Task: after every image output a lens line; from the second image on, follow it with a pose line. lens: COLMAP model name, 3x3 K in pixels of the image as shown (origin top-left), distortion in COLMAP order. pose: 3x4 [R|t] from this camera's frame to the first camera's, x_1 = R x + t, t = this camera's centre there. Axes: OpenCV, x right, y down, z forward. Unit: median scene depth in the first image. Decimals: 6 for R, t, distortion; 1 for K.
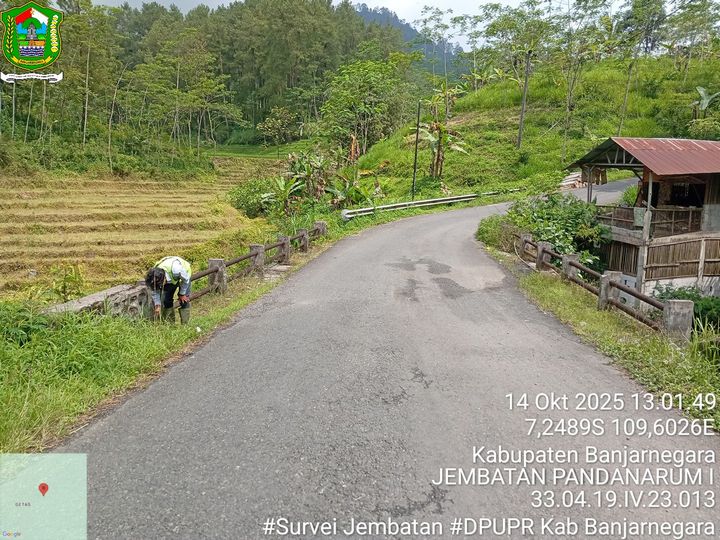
lens RADIAL K [[547.9, 0, 360.0], [0, 547.9, 270.0], [0, 0, 1]] dist [0.105104, -0.210467]
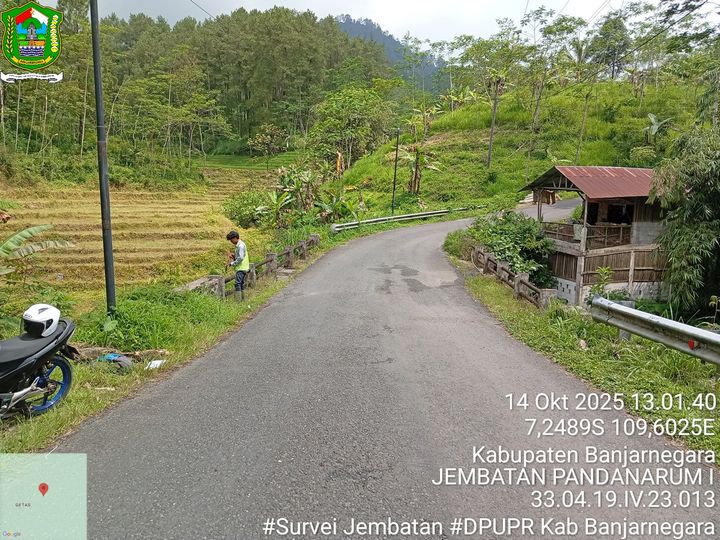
lens RADIAL K [[547.9, 0, 360.0], [0, 547.9, 270.0], [0, 0, 1]] dist [0.105104, -0.210467]
pose [[0.999476, 0.005658, 0.031884, -0.005235], [-0.005151, 0.999860, -0.015950, 0.004667], [-0.031969, 0.015778, 0.999364, -0.105758]]
